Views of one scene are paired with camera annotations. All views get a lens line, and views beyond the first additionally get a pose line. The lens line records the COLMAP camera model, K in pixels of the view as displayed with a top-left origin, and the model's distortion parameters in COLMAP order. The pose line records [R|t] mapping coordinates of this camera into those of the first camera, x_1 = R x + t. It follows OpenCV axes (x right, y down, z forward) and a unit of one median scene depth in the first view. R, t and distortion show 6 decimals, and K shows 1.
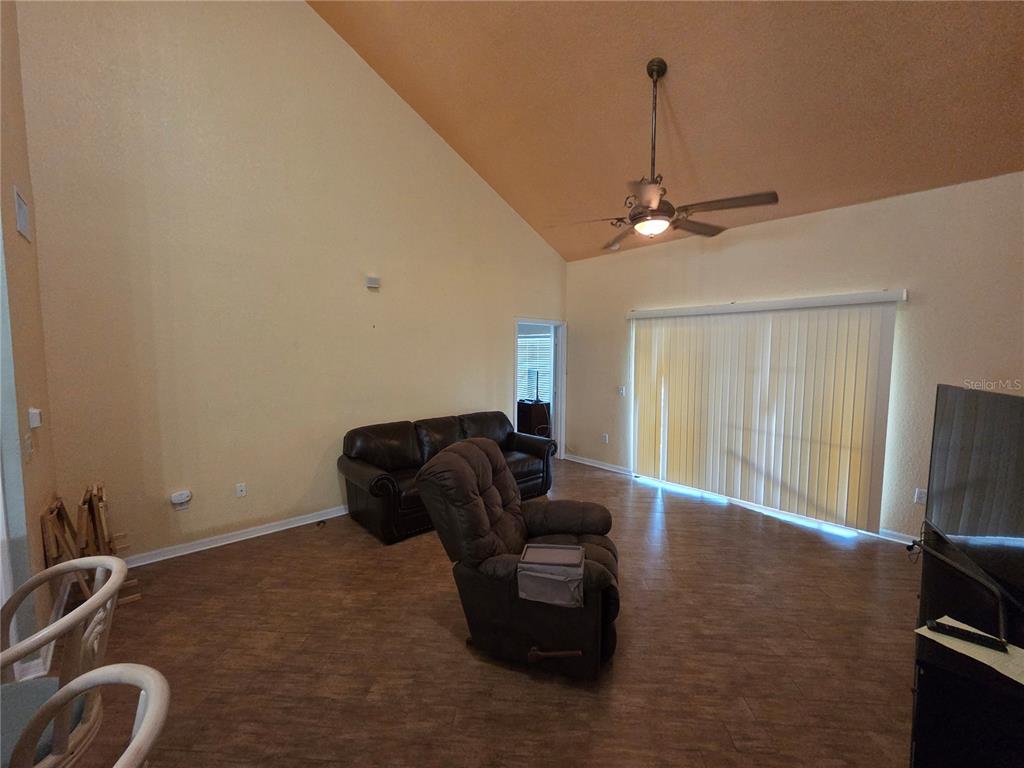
lens RADIAL K [[421.9, 0, 516.8], [0, 421.9, 379.7], [0, 0, 1]] dist [-0.000205, 0.000229]
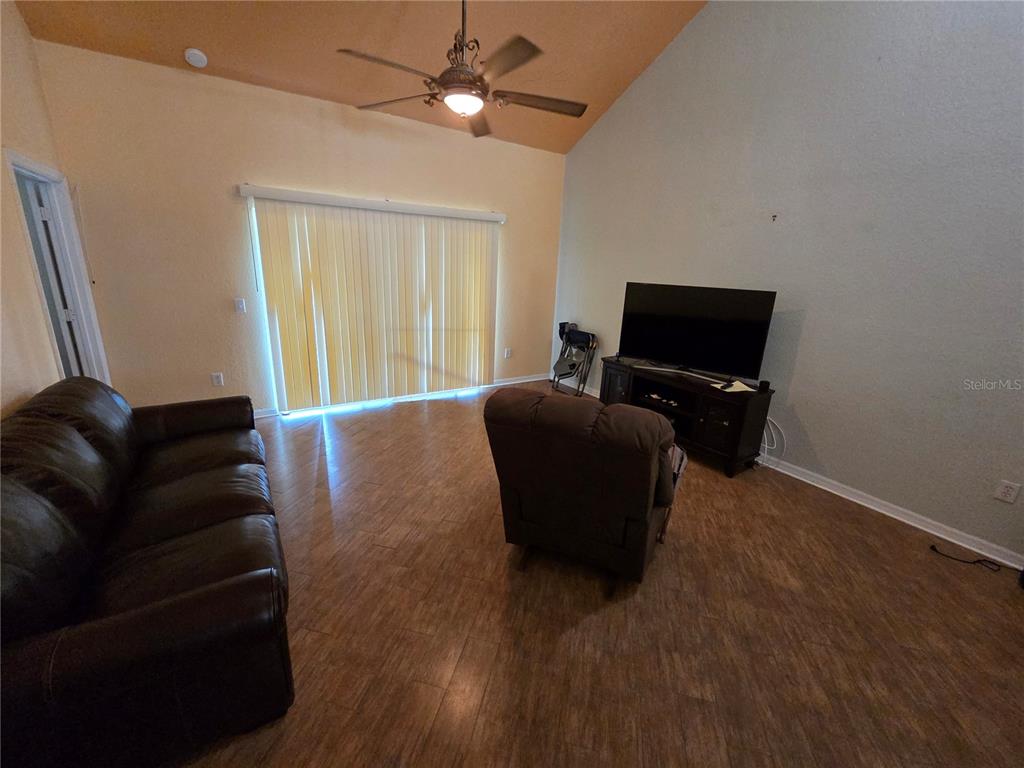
lens RADIAL K [[421.9, 0, 516.8], [0, 421.9, 379.7], [0, 0, 1]] dist [-0.000205, 0.000229]
pose [[0.170773, -0.259980, 0.950393, -0.451172], [0.022001, 0.965328, 0.260112, -0.031756], [-0.985065, -0.023510, 0.170572, 0.542073]]
